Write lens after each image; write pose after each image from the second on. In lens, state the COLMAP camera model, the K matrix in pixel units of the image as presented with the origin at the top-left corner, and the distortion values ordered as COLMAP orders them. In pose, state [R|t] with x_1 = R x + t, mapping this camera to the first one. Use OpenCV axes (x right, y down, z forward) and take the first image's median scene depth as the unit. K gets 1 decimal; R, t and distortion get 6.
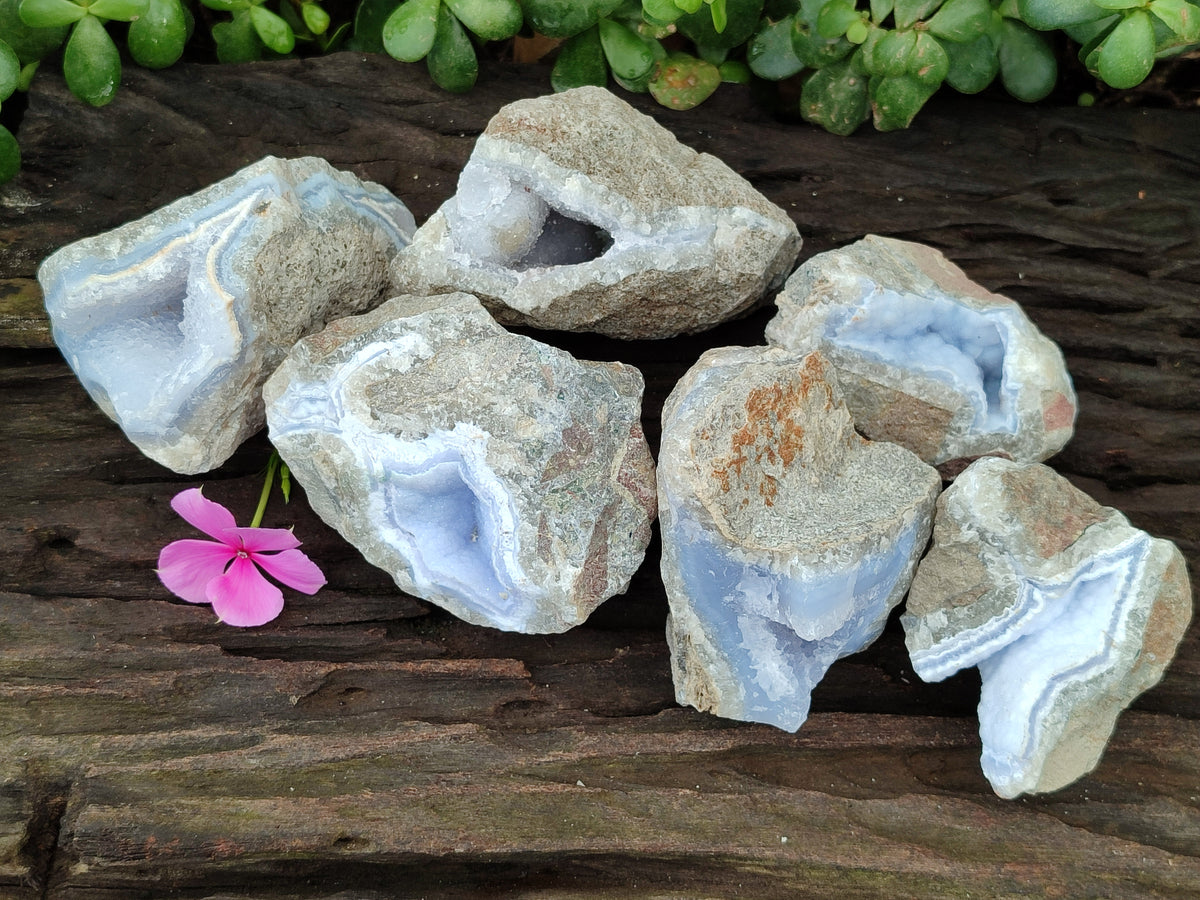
lens RADIAL K [[1795.1, 0, 600.0], [0, 1795.1, 450.0], [0, 0, 1]] dist [0.315142, -2.157480]
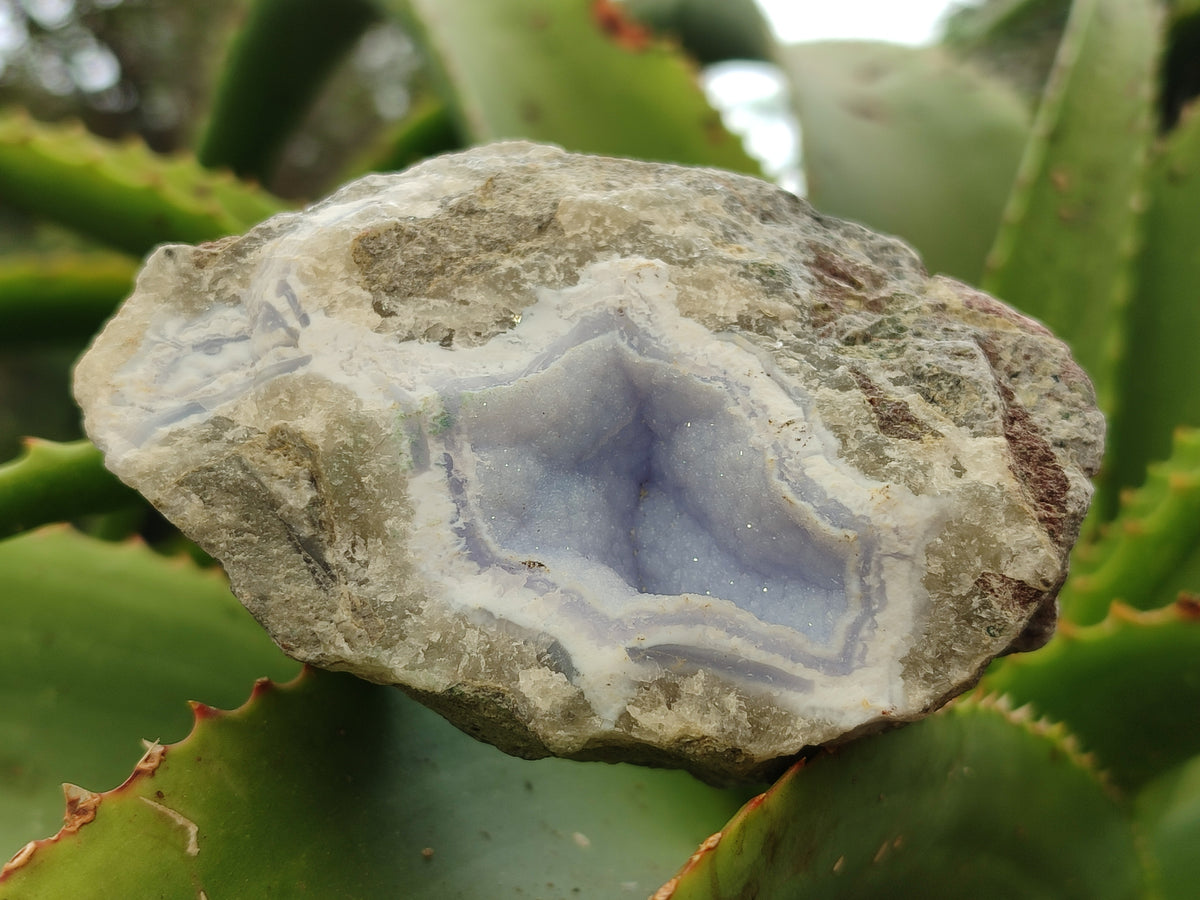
lens RADIAL K [[1795.1, 0, 600.0], [0, 1795.1, 450.0], [0, 0, 1]] dist [0.315142, -2.157480]
pose [[0.916924, -0.092978, 0.388079, -0.246816], [0.351090, 0.650238, -0.673741, 0.305451], [-0.189700, 0.754020, 0.628862, 0.758753]]
